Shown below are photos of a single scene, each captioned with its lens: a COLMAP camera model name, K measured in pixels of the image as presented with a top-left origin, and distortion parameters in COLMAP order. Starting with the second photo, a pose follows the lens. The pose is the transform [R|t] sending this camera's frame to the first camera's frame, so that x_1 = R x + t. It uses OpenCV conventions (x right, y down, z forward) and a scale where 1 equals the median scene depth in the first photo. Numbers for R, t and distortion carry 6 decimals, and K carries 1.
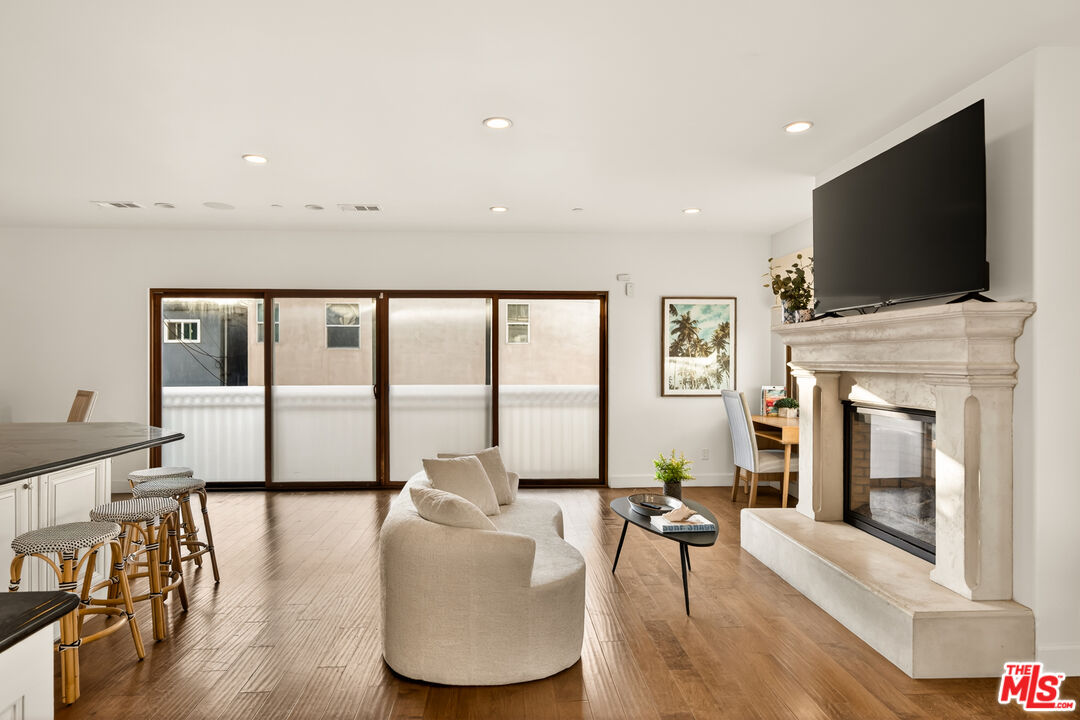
lens RADIAL K [[607.1, 0, 545.1], [0, 607.1, 361.9], [0, 0, 1]] dist [-0.000937, 0.003569]
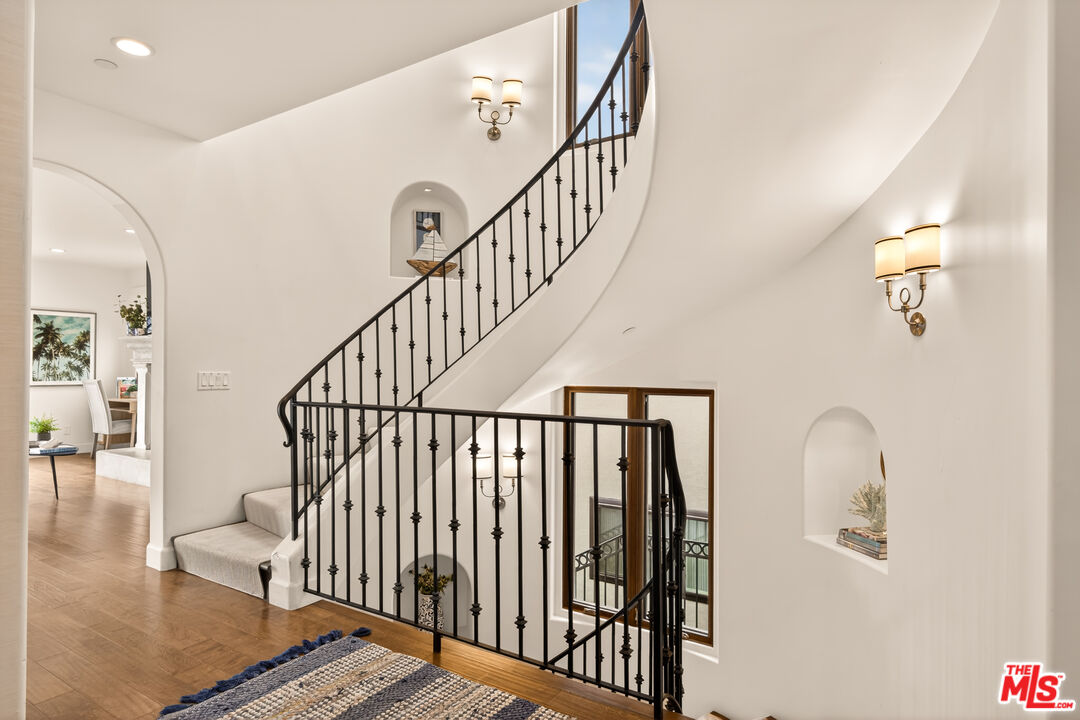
lens RADIAL K [[607.1, 0, 545.7], [0, 607.1, 360.3], [0, 0, 1]] dist [-0.000937, 0.003569]
pose [[0.597820, 0.008594, 0.801584, -0.188026], [-0.000649, 0.999947, -0.010237, 0.014671], [-0.801630, 0.005600, 0.597794, -0.674269]]
